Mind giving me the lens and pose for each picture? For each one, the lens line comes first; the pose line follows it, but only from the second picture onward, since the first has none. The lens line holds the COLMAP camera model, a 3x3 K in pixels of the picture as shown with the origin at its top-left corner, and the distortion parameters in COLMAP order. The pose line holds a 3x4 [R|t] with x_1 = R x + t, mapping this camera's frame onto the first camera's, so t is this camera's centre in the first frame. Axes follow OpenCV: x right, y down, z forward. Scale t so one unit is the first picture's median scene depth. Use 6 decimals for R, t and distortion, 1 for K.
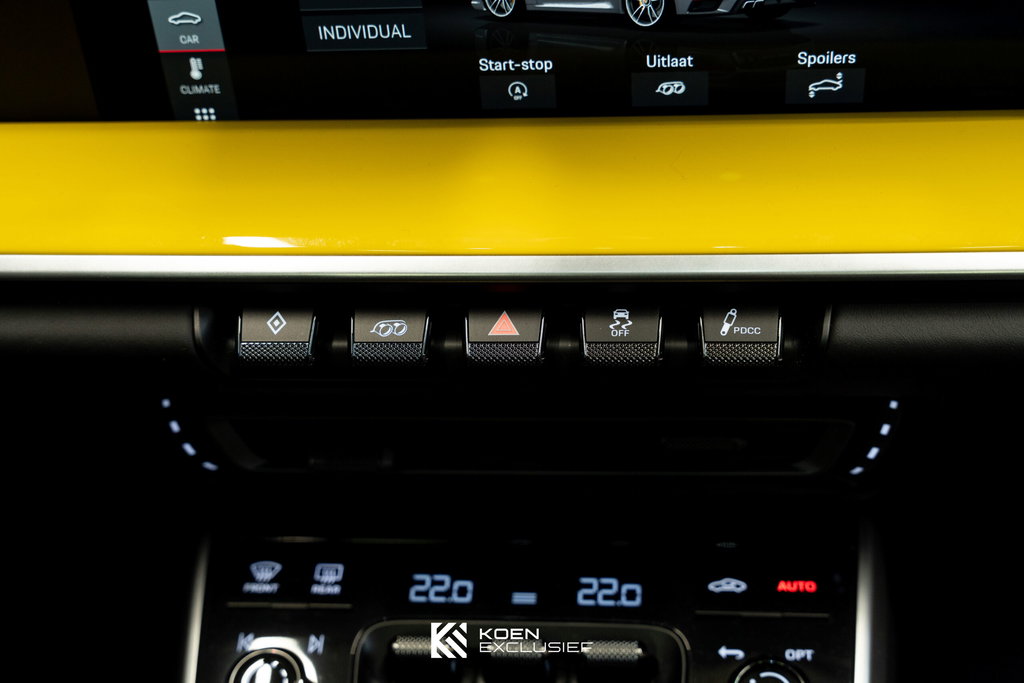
lens RADIAL K [[1546.6, 0, 513.0], [0, 1546.6, 342.0], [0, 0, 1]] dist [-0.007044, 0.000000]
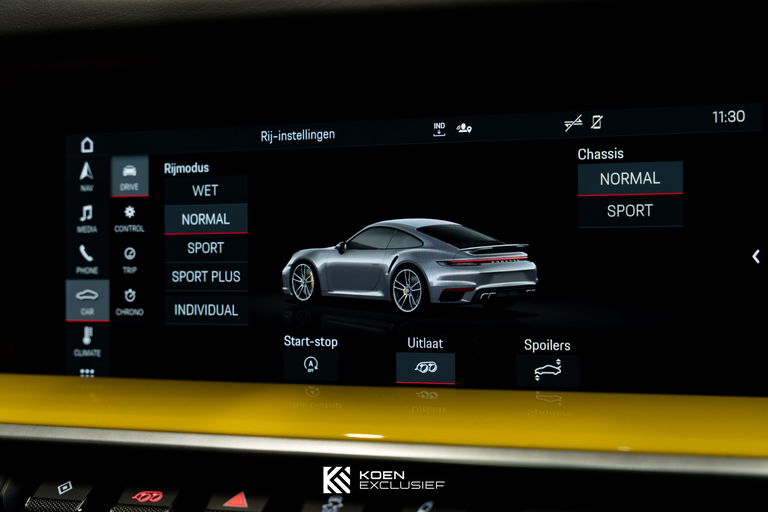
lens RADIAL K [[1160.0, 0, 382.8], [0, 1160.0, 256.8], [0, 0, 1]] dist [-0.007044, 0.000000]
pose [[0.973566, 0.060727, -0.220186, 0.270978], [-0.183241, 0.783155, -0.594214, 0.331642], [0.136355, 0.618853, 0.773581, 0.217352]]
